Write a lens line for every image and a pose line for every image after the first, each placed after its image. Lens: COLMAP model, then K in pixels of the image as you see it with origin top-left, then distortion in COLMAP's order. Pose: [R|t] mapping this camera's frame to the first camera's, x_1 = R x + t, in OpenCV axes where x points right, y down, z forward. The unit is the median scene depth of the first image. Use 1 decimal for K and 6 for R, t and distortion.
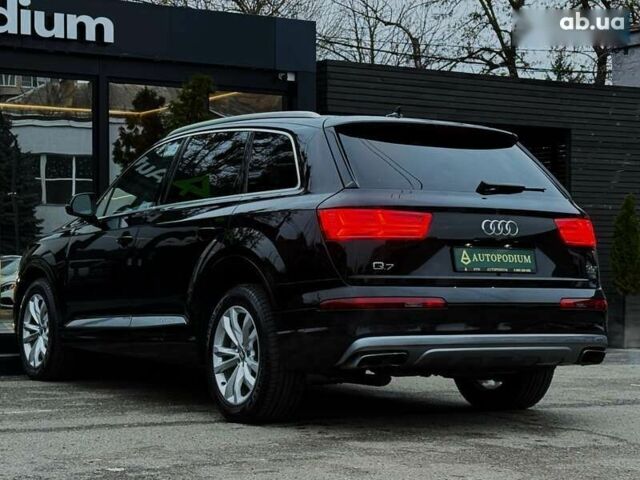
lens RADIAL K [[1432.4, 0, 320.0], [0, 1432.4, 240.0], [0, 0, 1]] dist [0.132024, 0.238891]
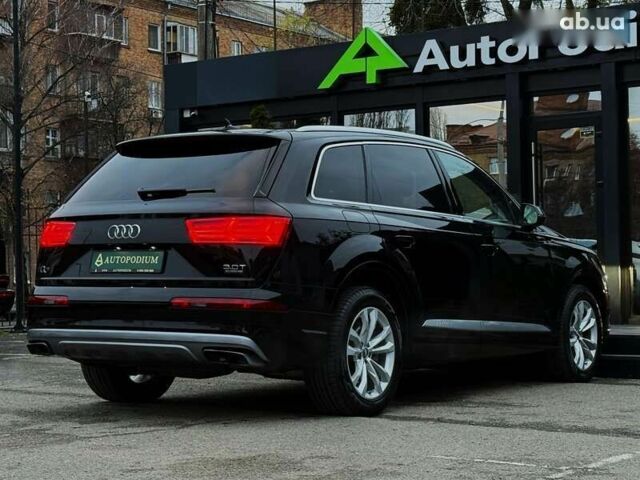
lens RADIAL K [[1415.0, 0, 320.0], [0, 1415.0, 240.0], [0, 0, 1]] dist [0.127199, 0.178018]
pose [[0.393332, -0.035398, -0.918715, 1.146022], [0.022071, 0.999334, -0.029054, 0.031512], [0.919131, -0.008849, 0.393852, 0.705316]]
